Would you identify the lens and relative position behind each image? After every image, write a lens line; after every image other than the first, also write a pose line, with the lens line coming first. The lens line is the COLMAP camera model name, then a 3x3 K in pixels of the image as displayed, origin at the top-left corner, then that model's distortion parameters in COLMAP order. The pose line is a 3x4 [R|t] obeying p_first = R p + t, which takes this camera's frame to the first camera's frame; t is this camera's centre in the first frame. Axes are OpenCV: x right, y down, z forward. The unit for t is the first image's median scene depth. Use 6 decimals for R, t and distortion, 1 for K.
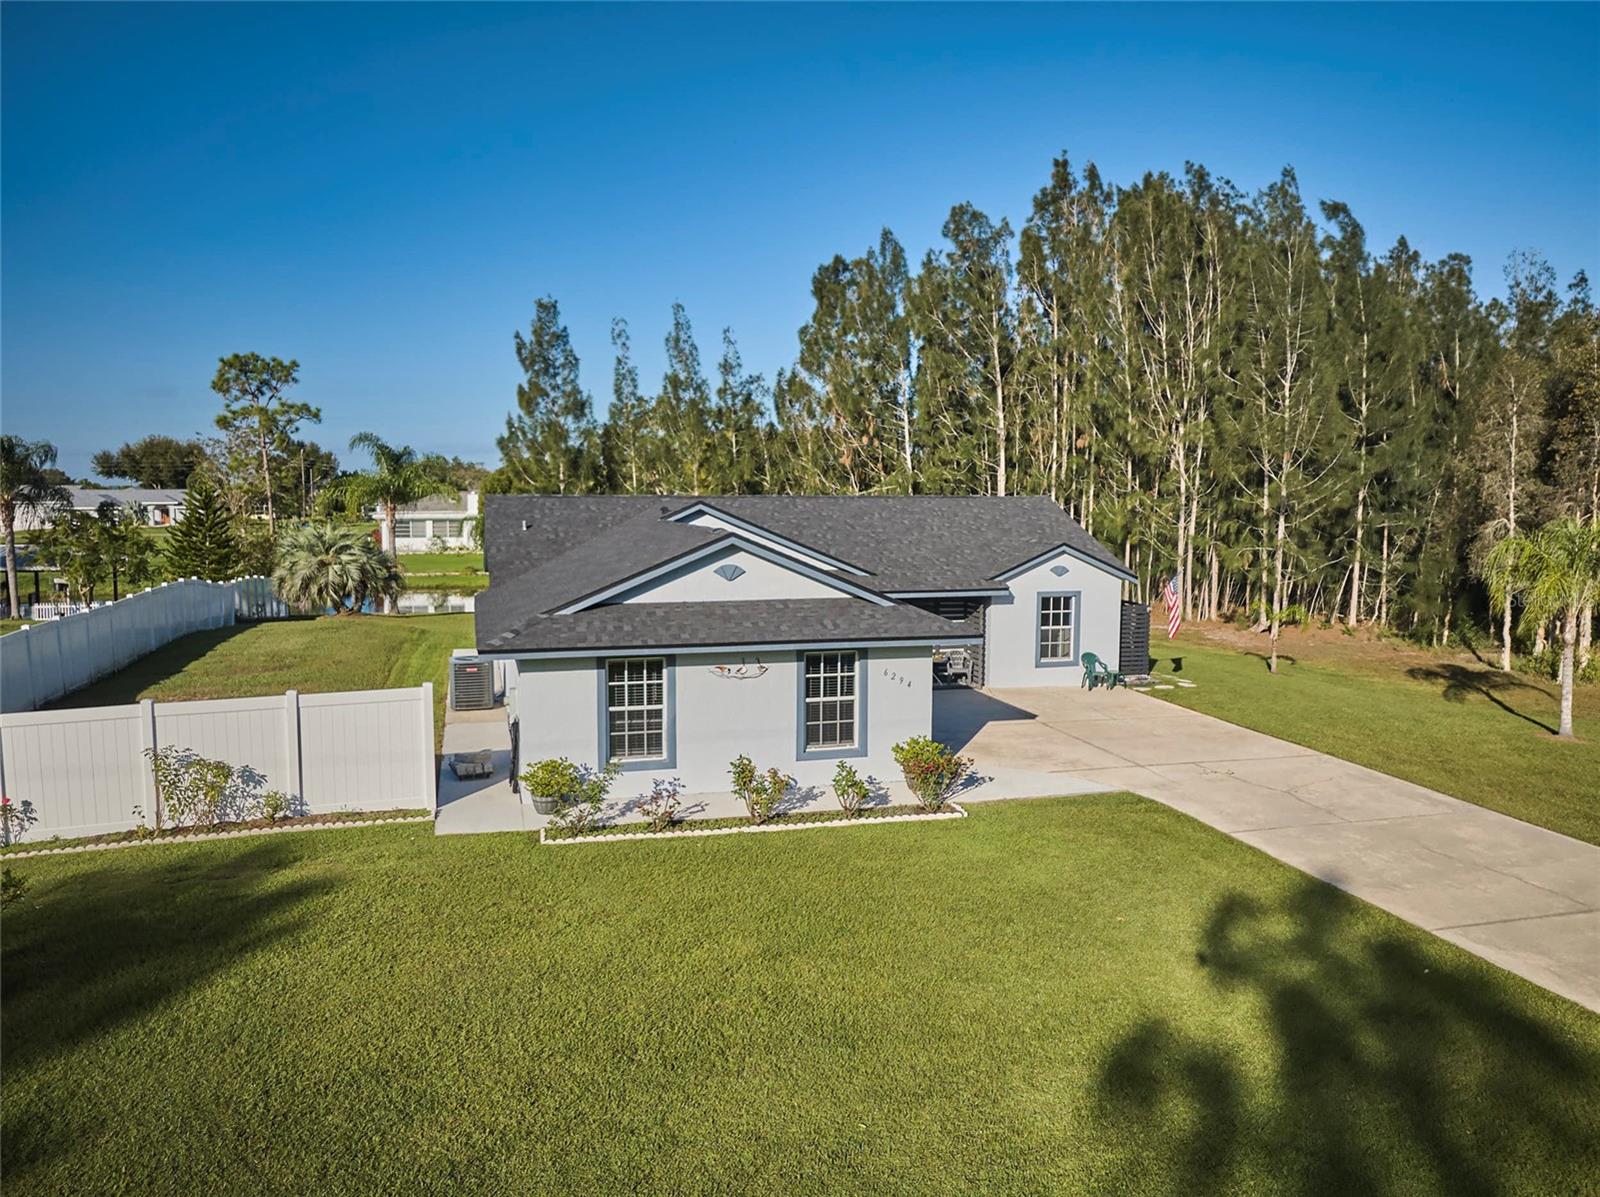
lens RADIAL K [[1127.4, 0, 800.0], [0, 1127.4, 598.5], [0, 0, 1]] dist [-0.029939, -0.004418]
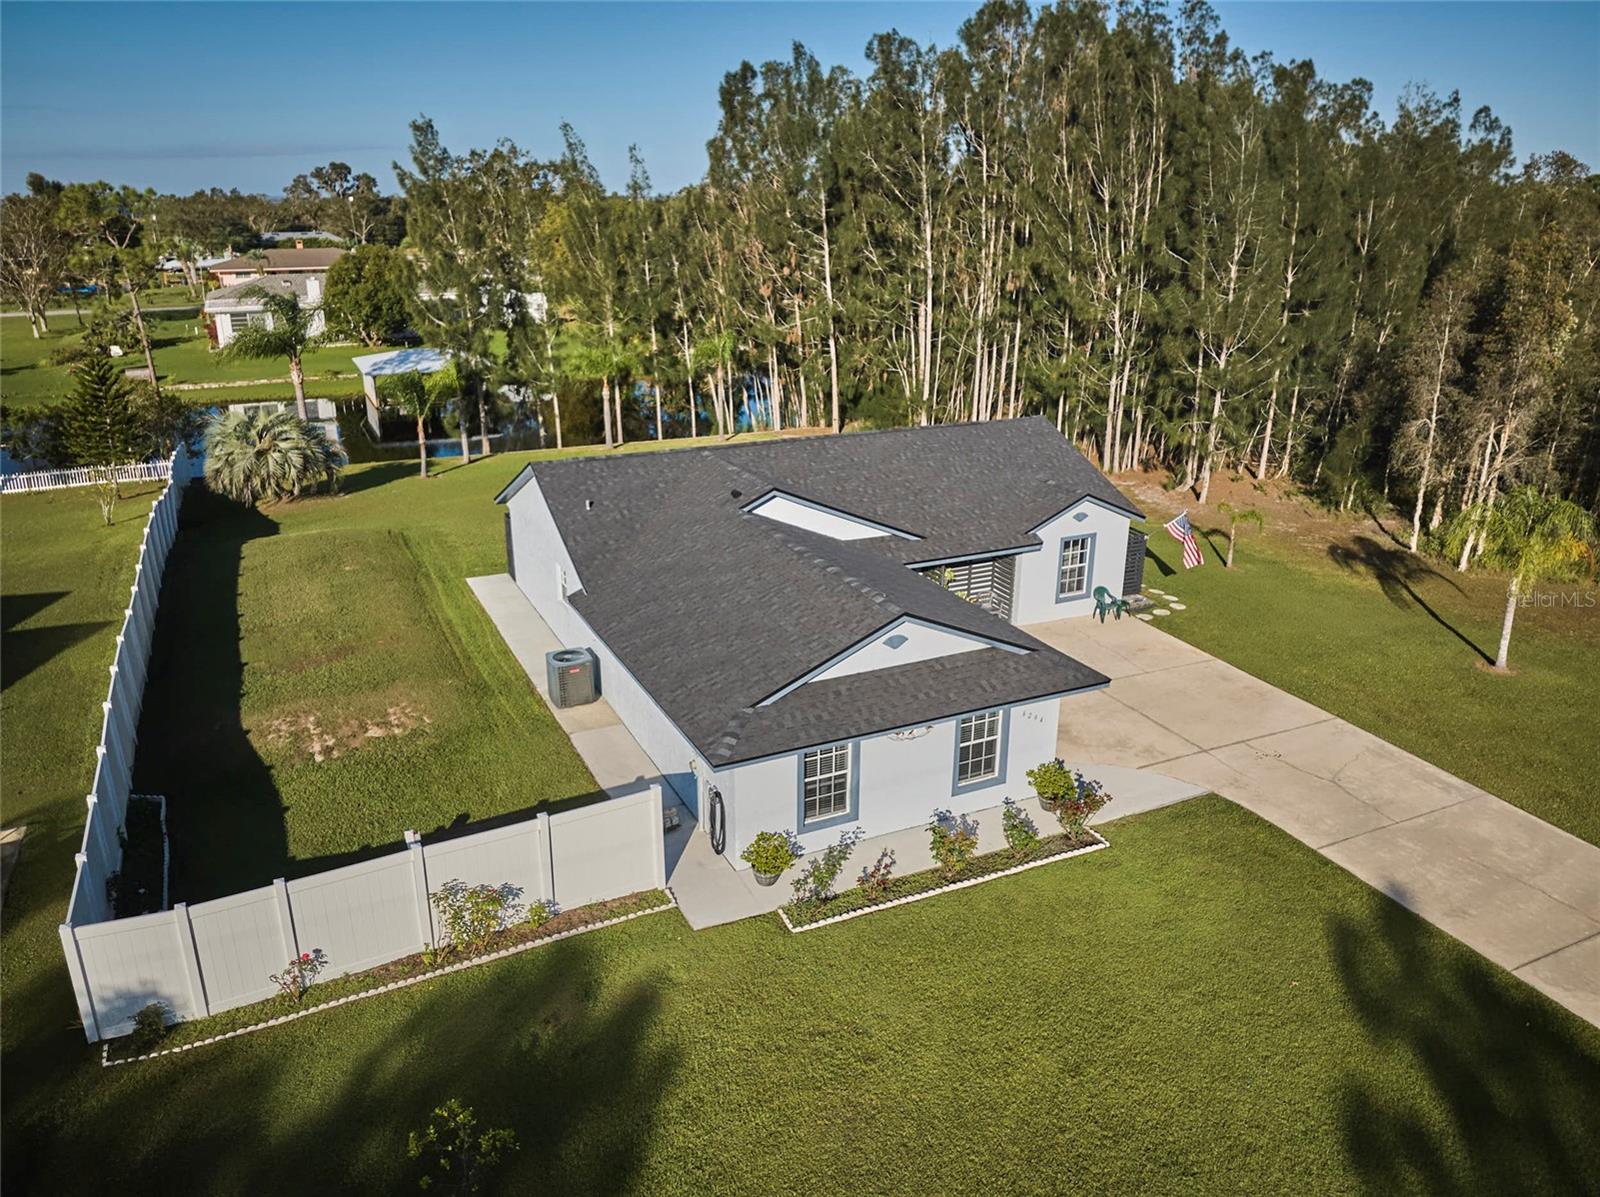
lens RADIAL K [[1136.3, 0, 798.1], [0, 1136.3, 576.5], [0, 0, 1]] dist [-0.035967, 0.002146]
pose [[0.986146, -0.051527, 0.157673, -0.206563], [0.014797, 0.974067, 0.225774, -0.212282], [-0.165217, -0.220313, 0.961335, -0.020503]]
